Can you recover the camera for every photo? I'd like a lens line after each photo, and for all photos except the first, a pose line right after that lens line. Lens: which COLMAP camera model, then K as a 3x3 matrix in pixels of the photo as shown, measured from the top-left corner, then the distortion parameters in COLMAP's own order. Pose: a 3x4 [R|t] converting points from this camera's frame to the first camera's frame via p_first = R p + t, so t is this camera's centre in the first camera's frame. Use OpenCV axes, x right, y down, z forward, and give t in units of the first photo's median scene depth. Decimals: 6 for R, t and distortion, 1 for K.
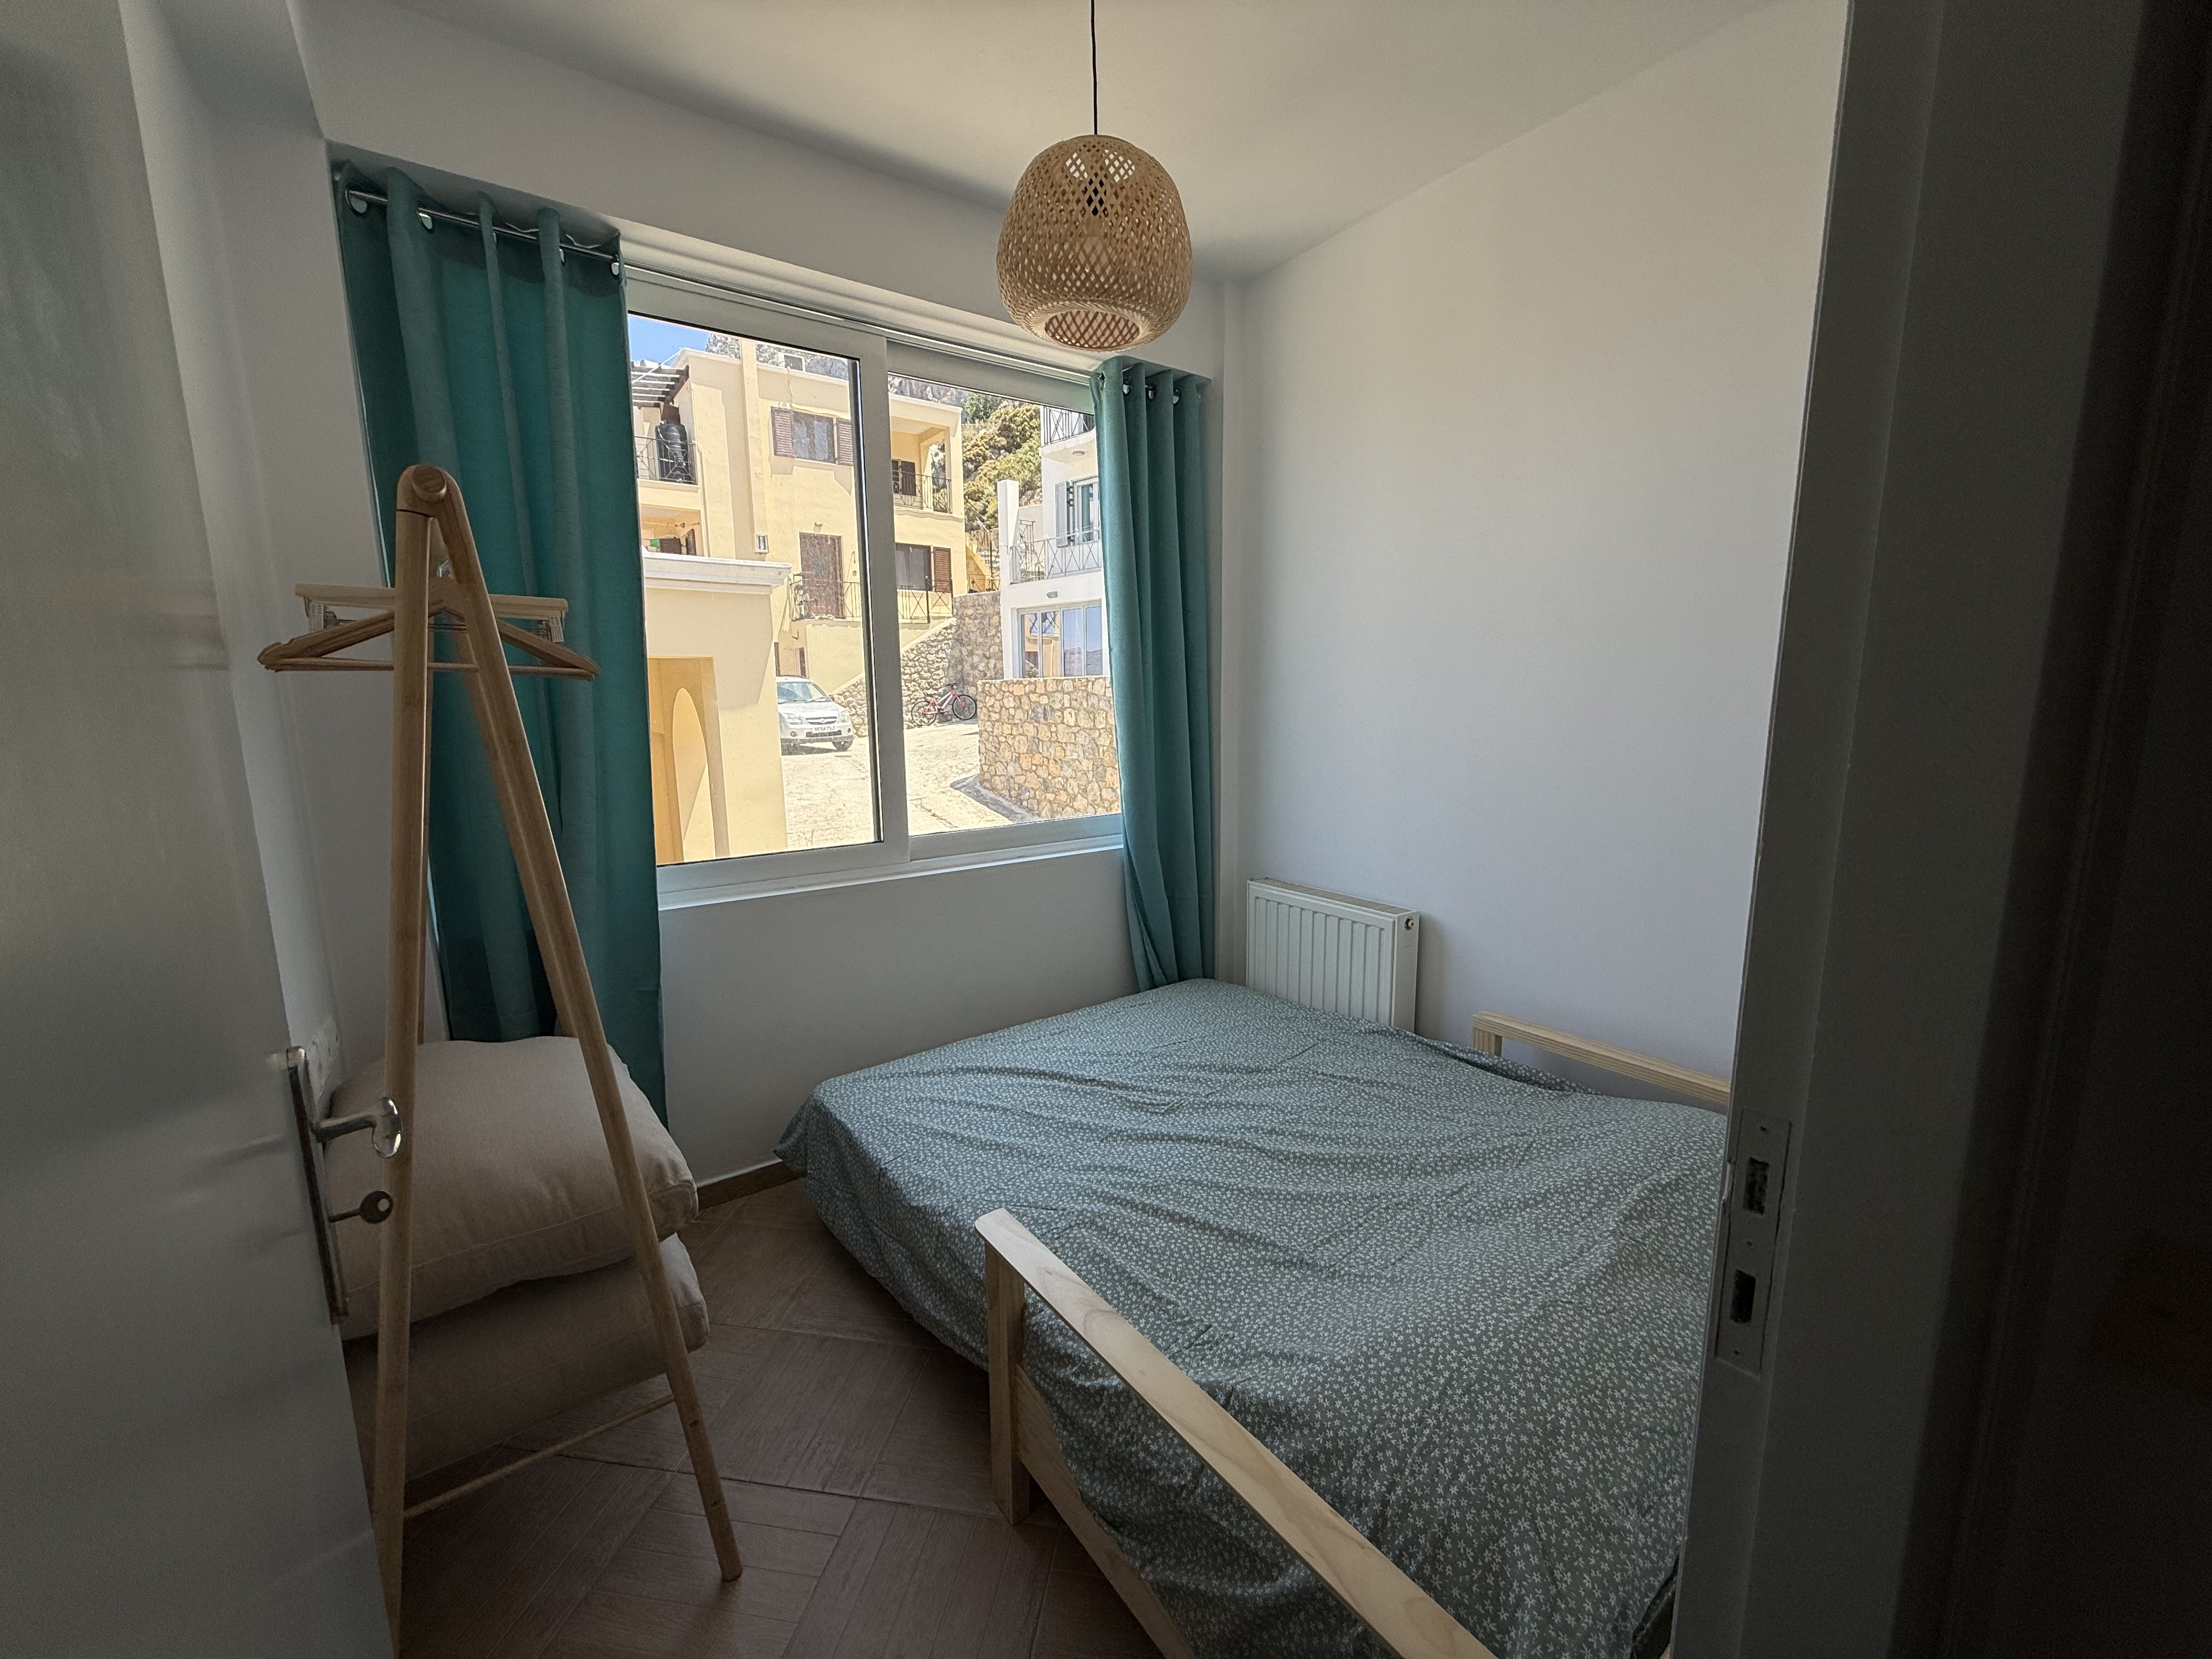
lens RADIAL K [[873.1, 0, 1103.5], [0, 873.1, 831.6], [0, 0, 1]] dist [0.002067, -0.000144]
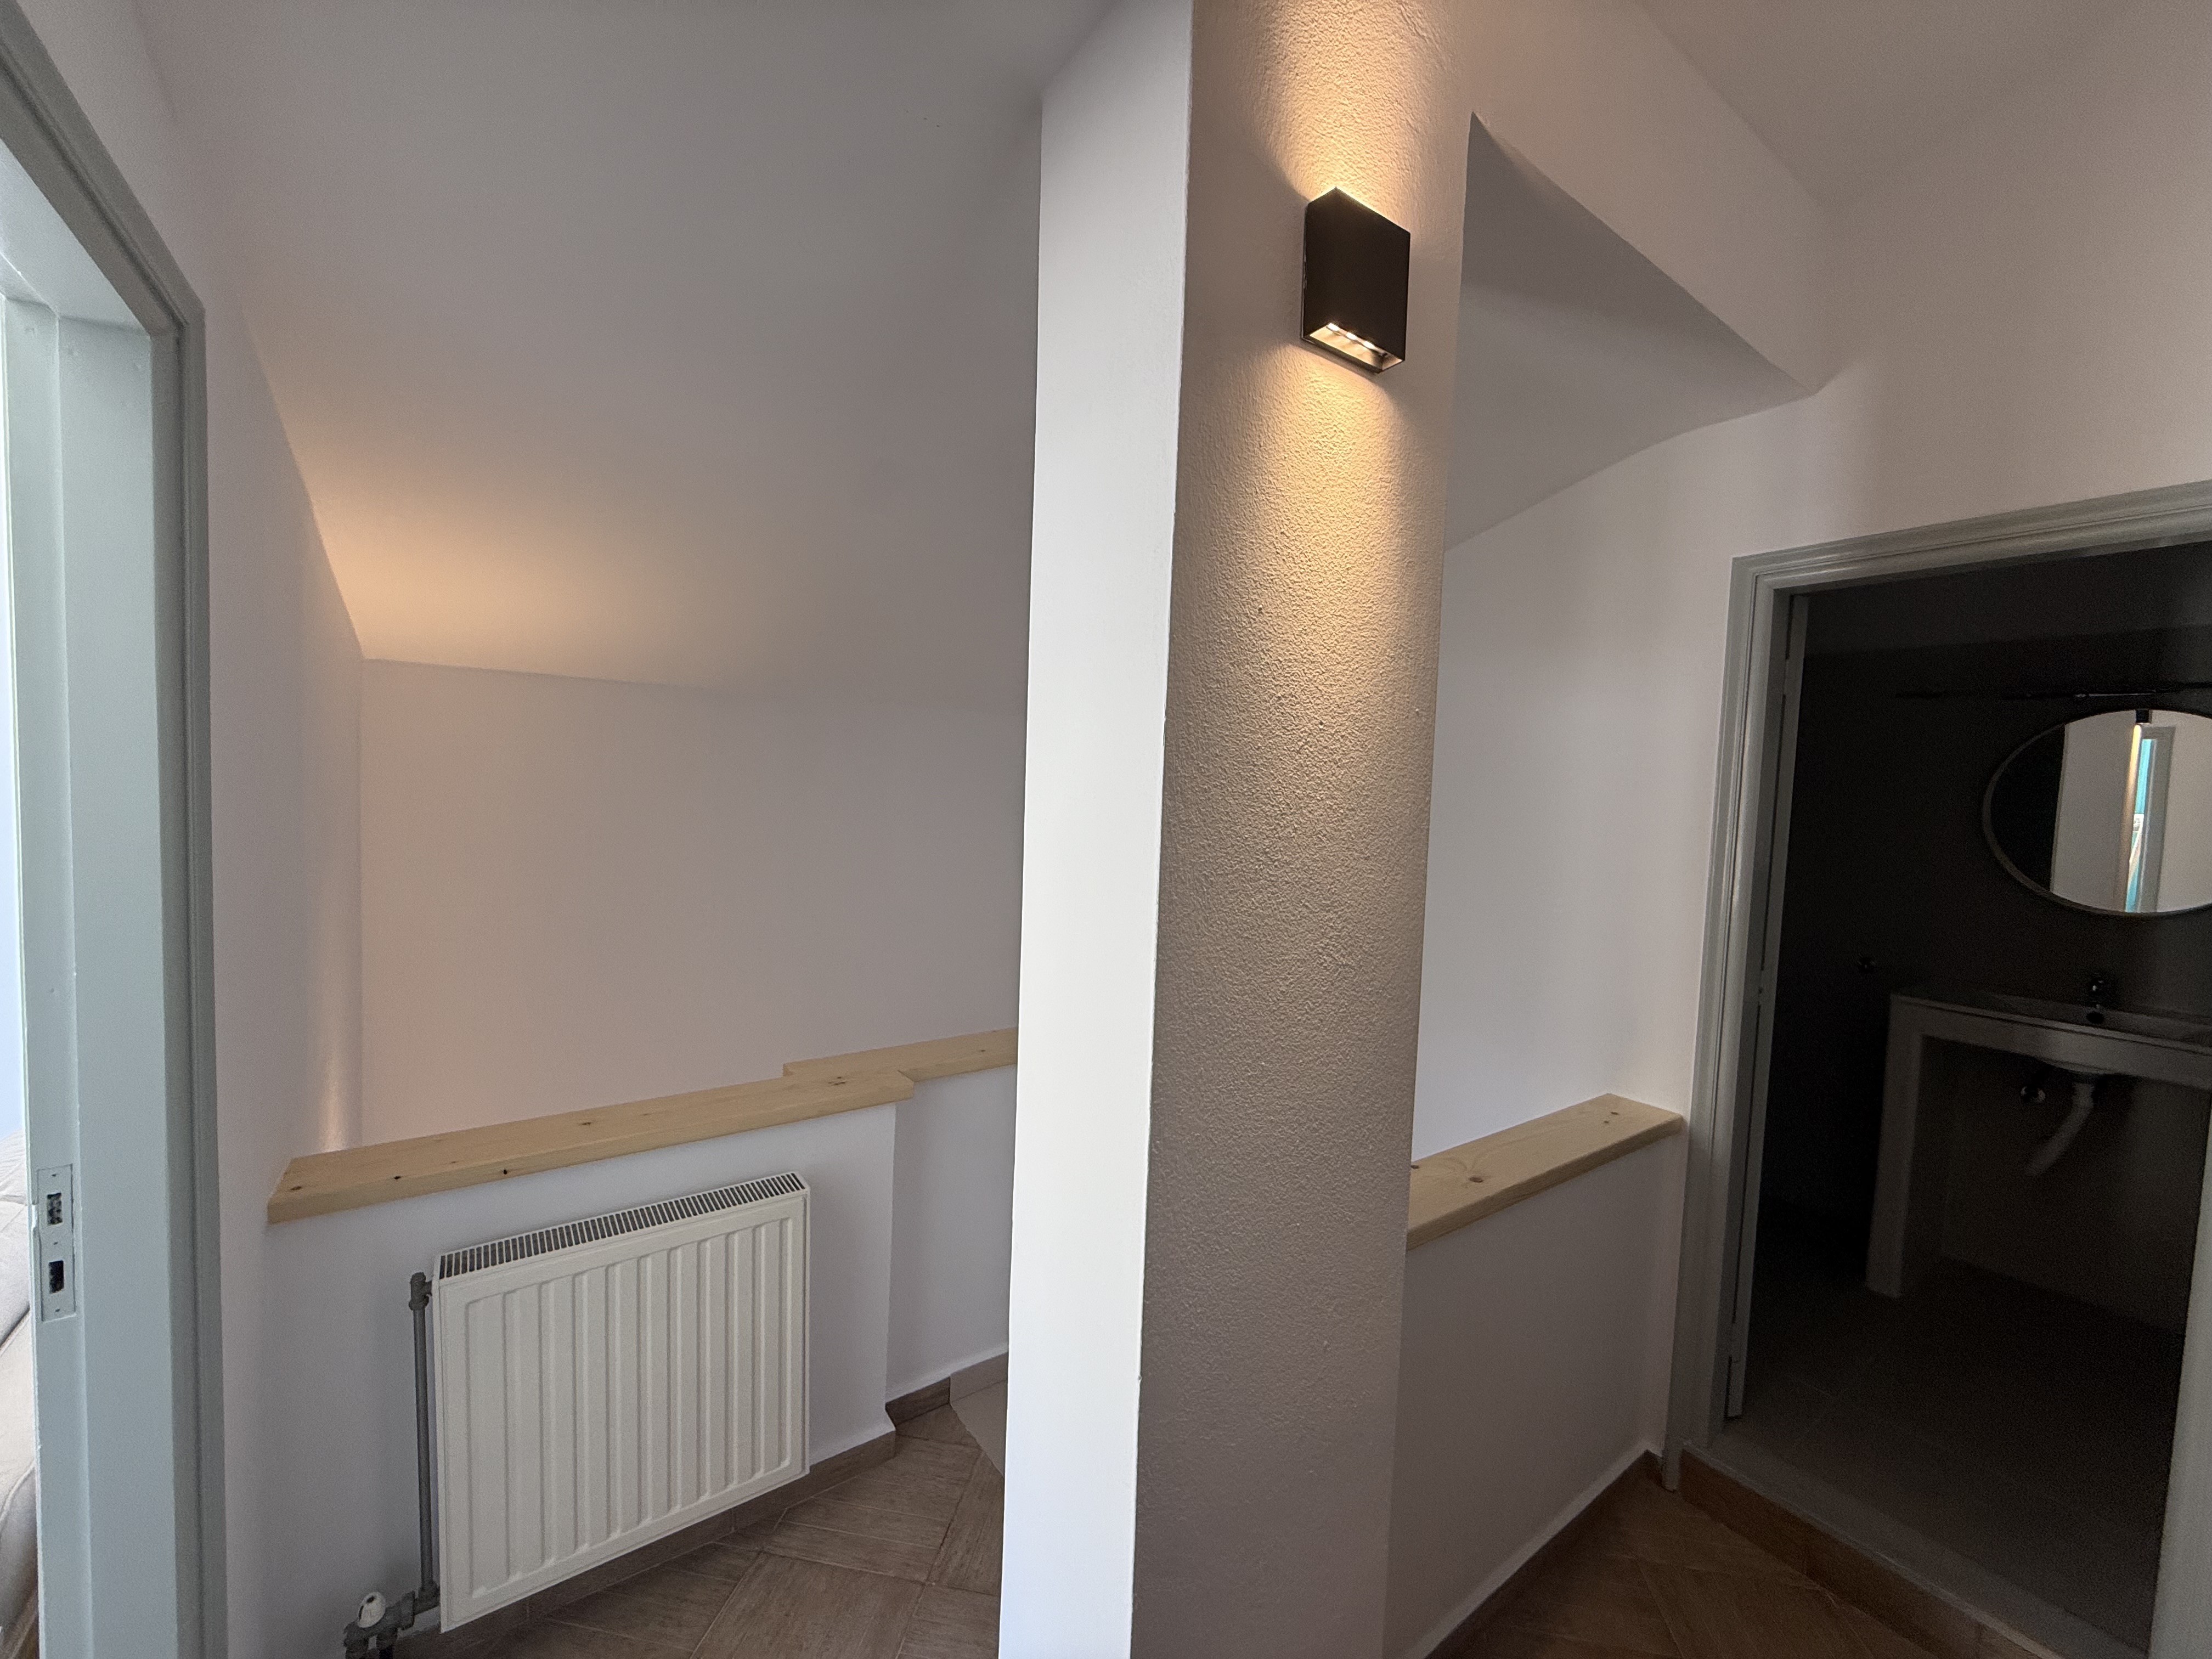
lens RADIAL K [[873.1, 0, 1103.5], [0, 873.1, 831.6], [0, 0, 1]] dist [0.002067, -0.000144]
pose [[-0.001159, -0.043341, 0.999060, -1.005026], [0.123622, 0.991391, 0.043151, -0.169411], [-0.992329, 0.123555, 0.004209, -1.223047]]
